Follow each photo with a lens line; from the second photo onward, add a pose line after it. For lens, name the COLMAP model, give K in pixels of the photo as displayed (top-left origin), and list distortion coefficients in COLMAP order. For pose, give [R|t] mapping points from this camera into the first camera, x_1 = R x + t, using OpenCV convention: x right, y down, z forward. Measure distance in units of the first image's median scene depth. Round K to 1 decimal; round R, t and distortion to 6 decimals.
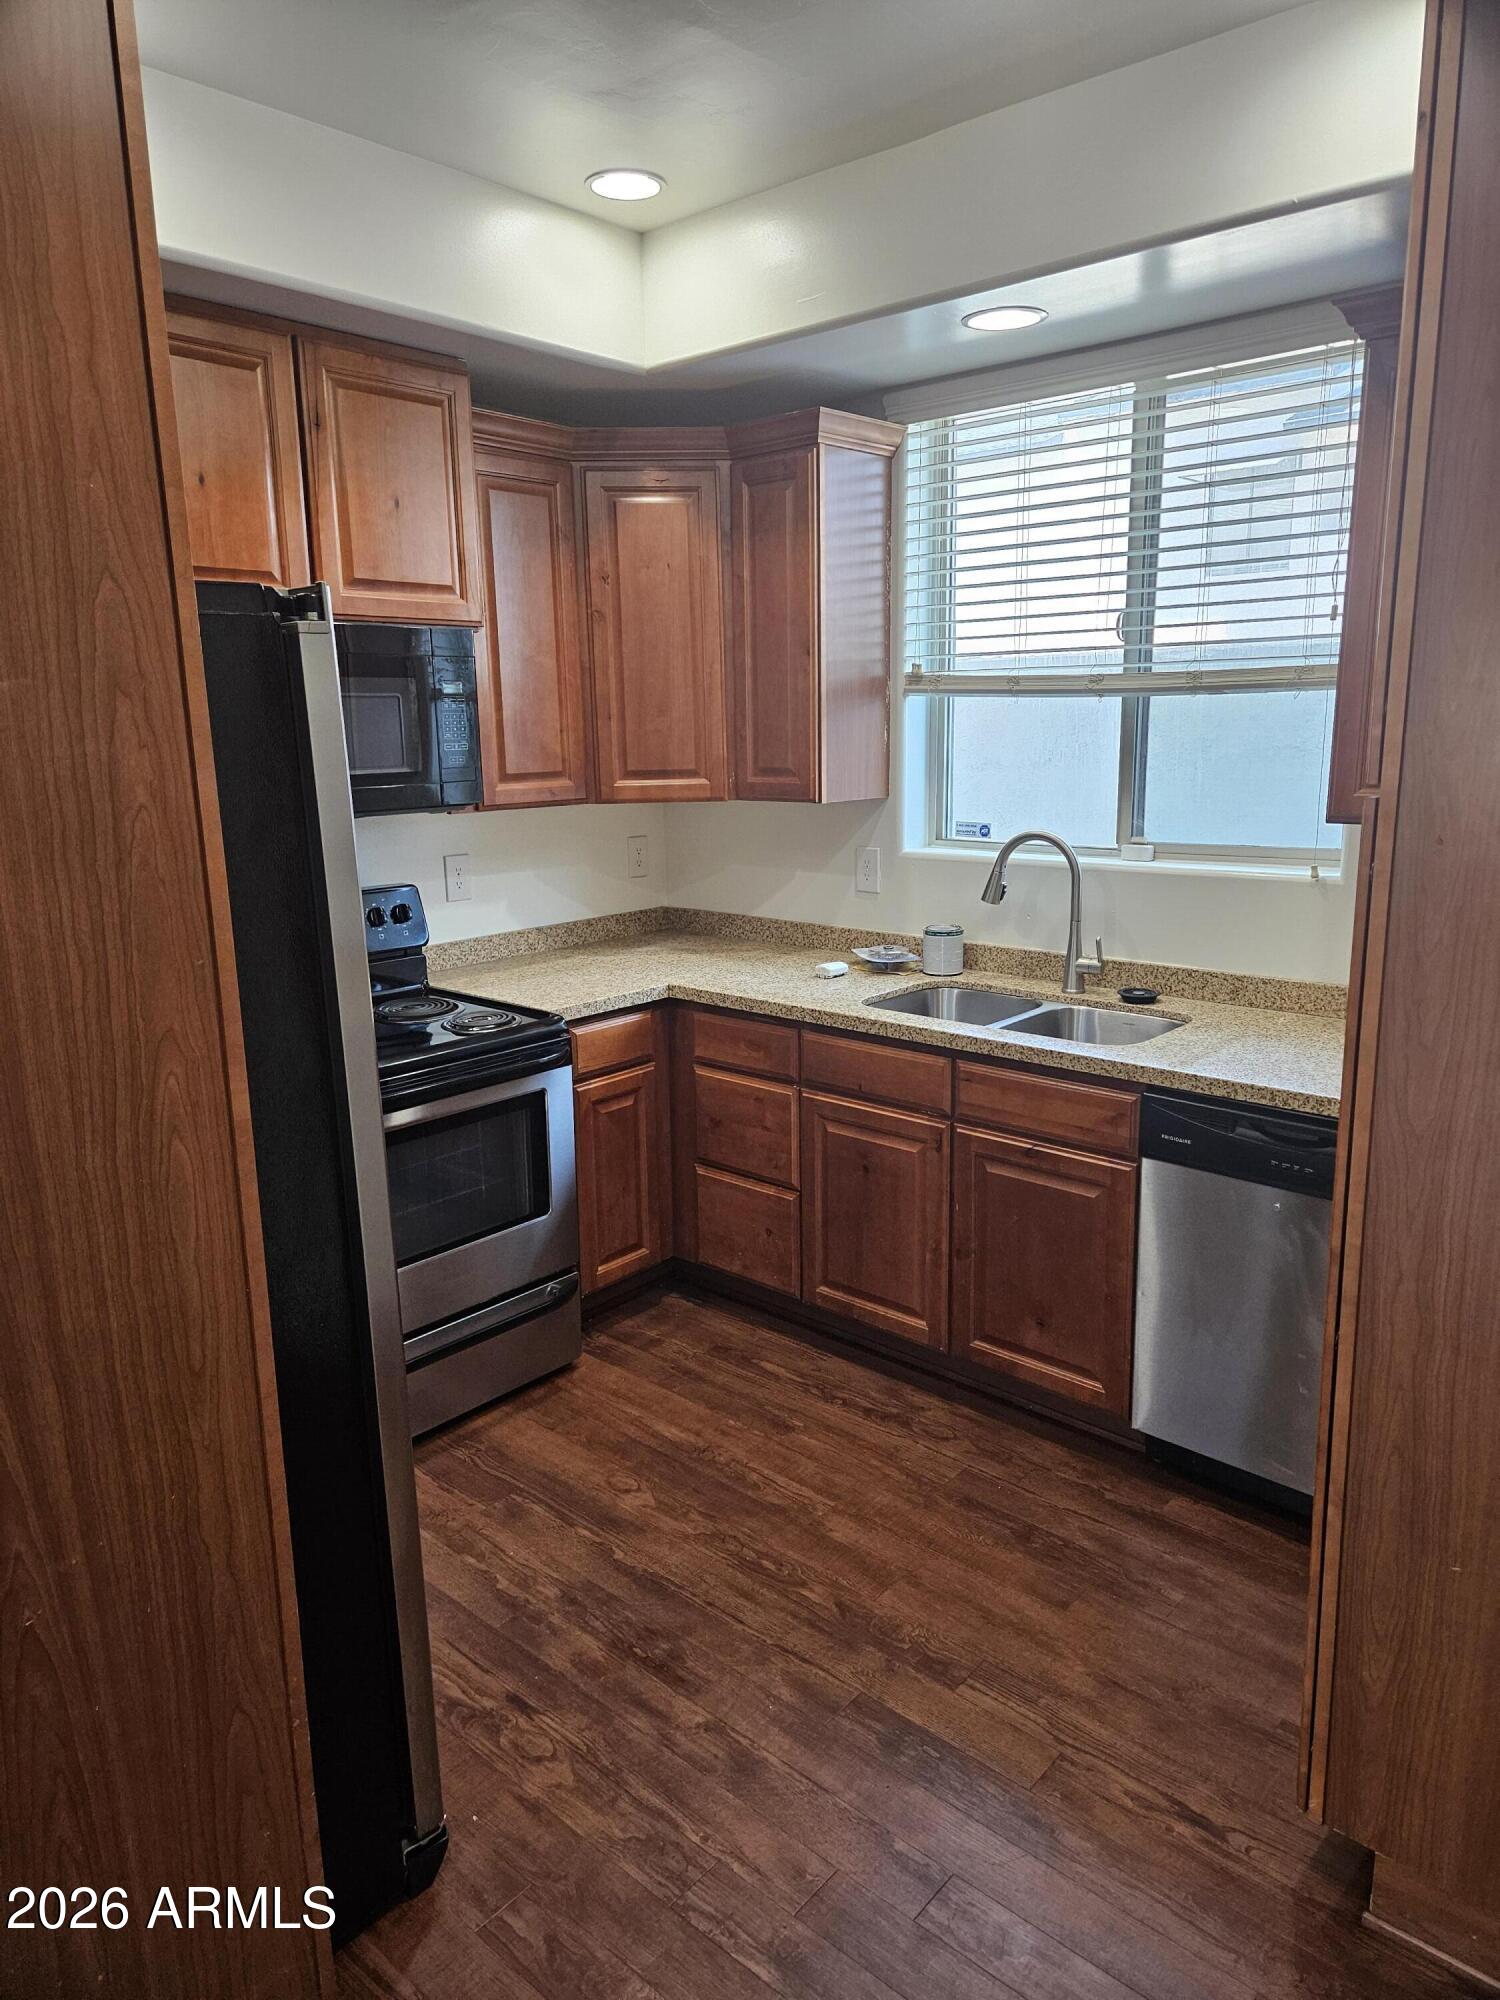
lens RADIAL K [[1353.2, 0, 770.7], [0, 1353.2, 994.8], [0, 0, 1]] dist [0.076582, -0.057016]
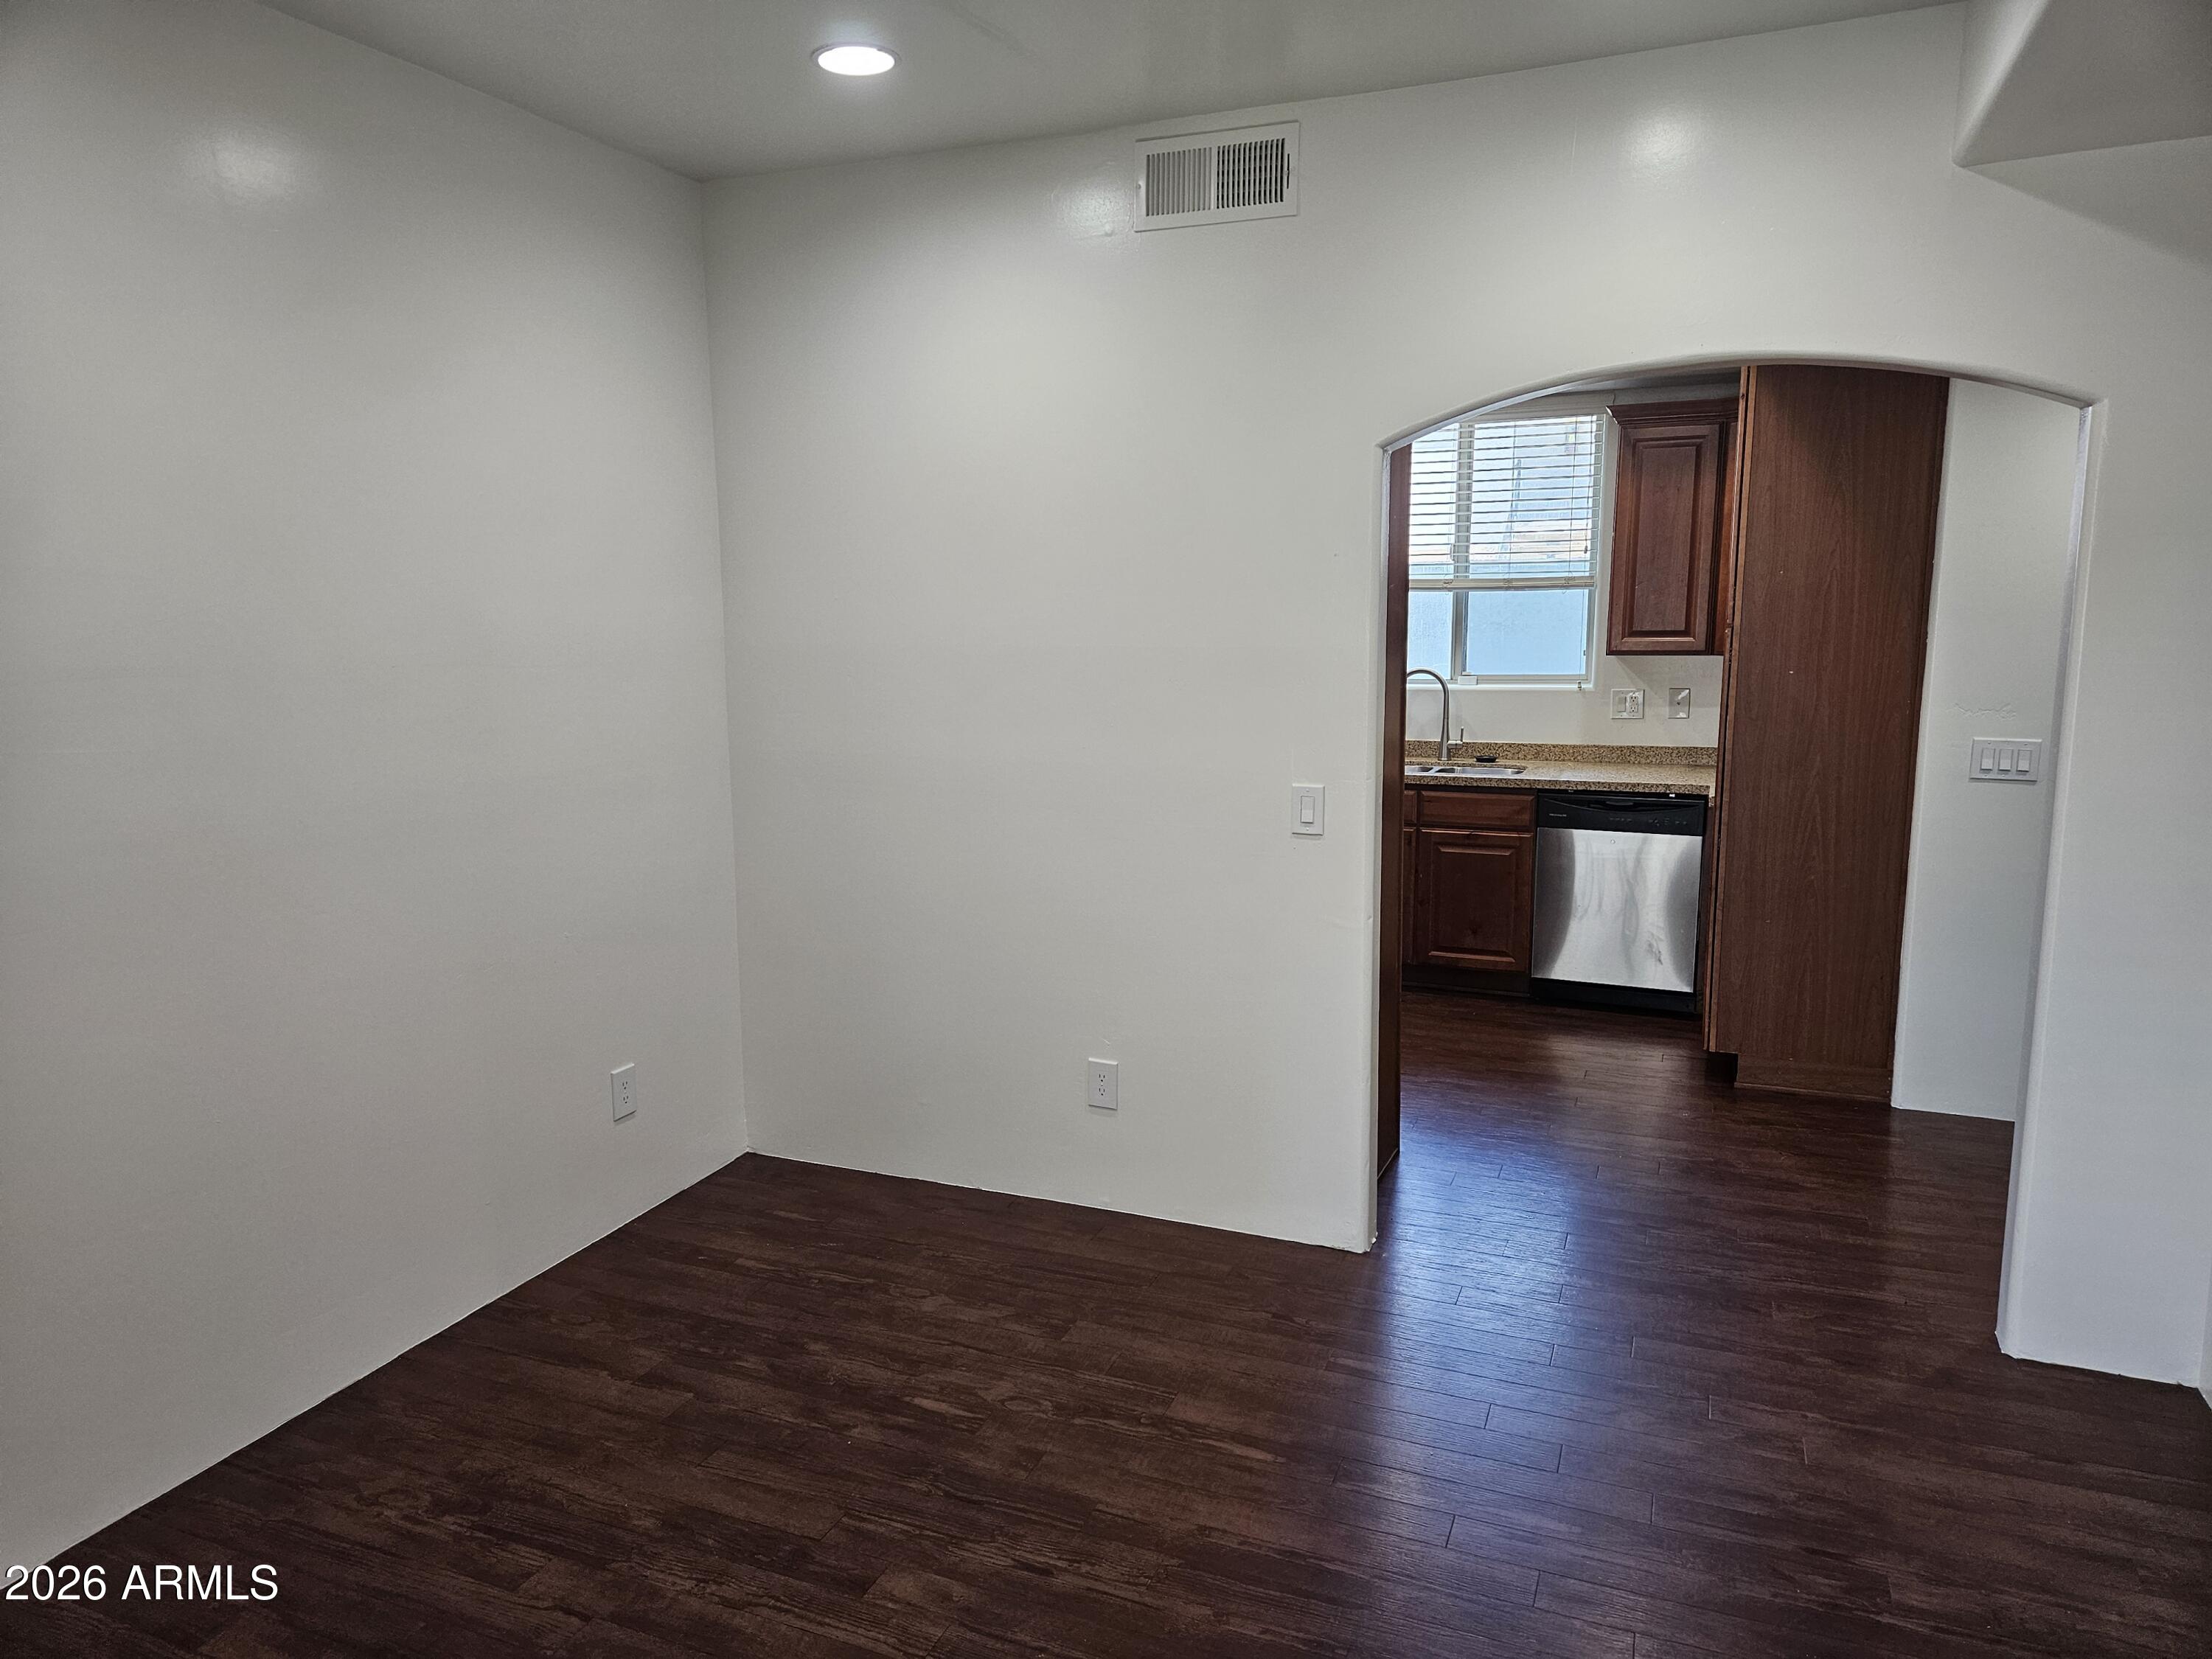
lens RADIAL K [[1496.7, 0, 1094.5], [0, 1496.7, 844.5], [0, 0, 1]] dist [0.076582, -0.057016]
pose [[0.947591, -0.046546, 0.316077, -0.929103], [0.062612, 0.997201, -0.040859, 0.177584], [-0.313291, 0.058508, 0.947853, -0.766986]]
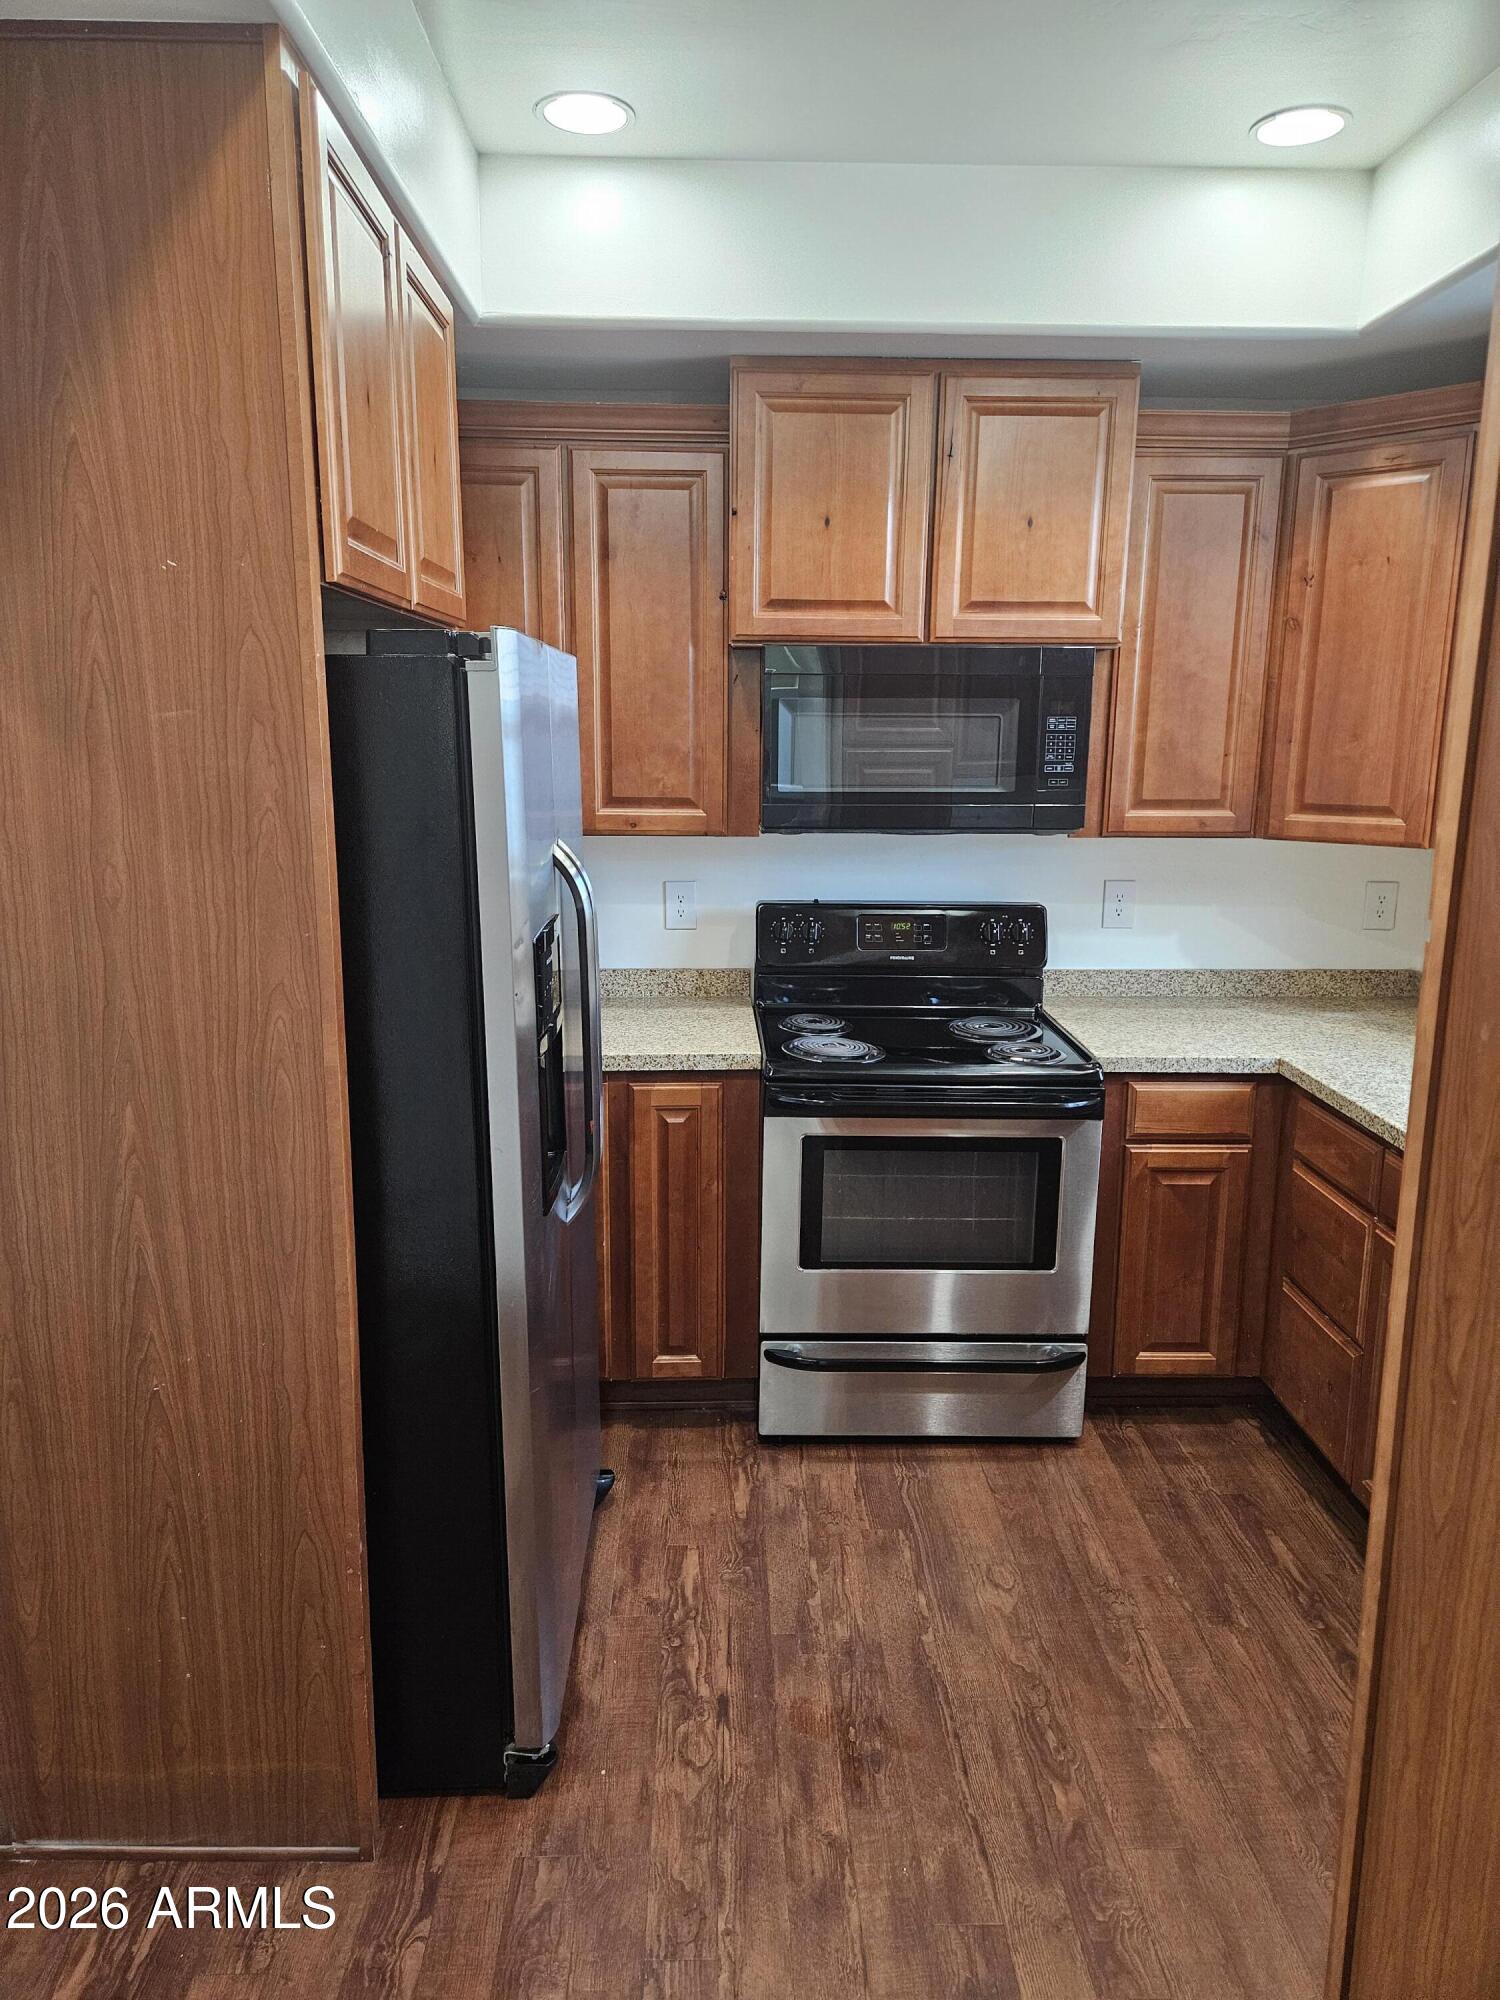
lens RADIAL K [[1353.2, 0, 747.2], [0, 1353.2, 981.1], [0, 0, 1]] dist [0.076582, -0.057016]
pose [[0.677535, 0.162966, -0.717209, 0.362835], [-0.170716, 0.983357, 0.062168, -0.061404], [0.715404, 0.080318, 0.694079, 0.202809]]
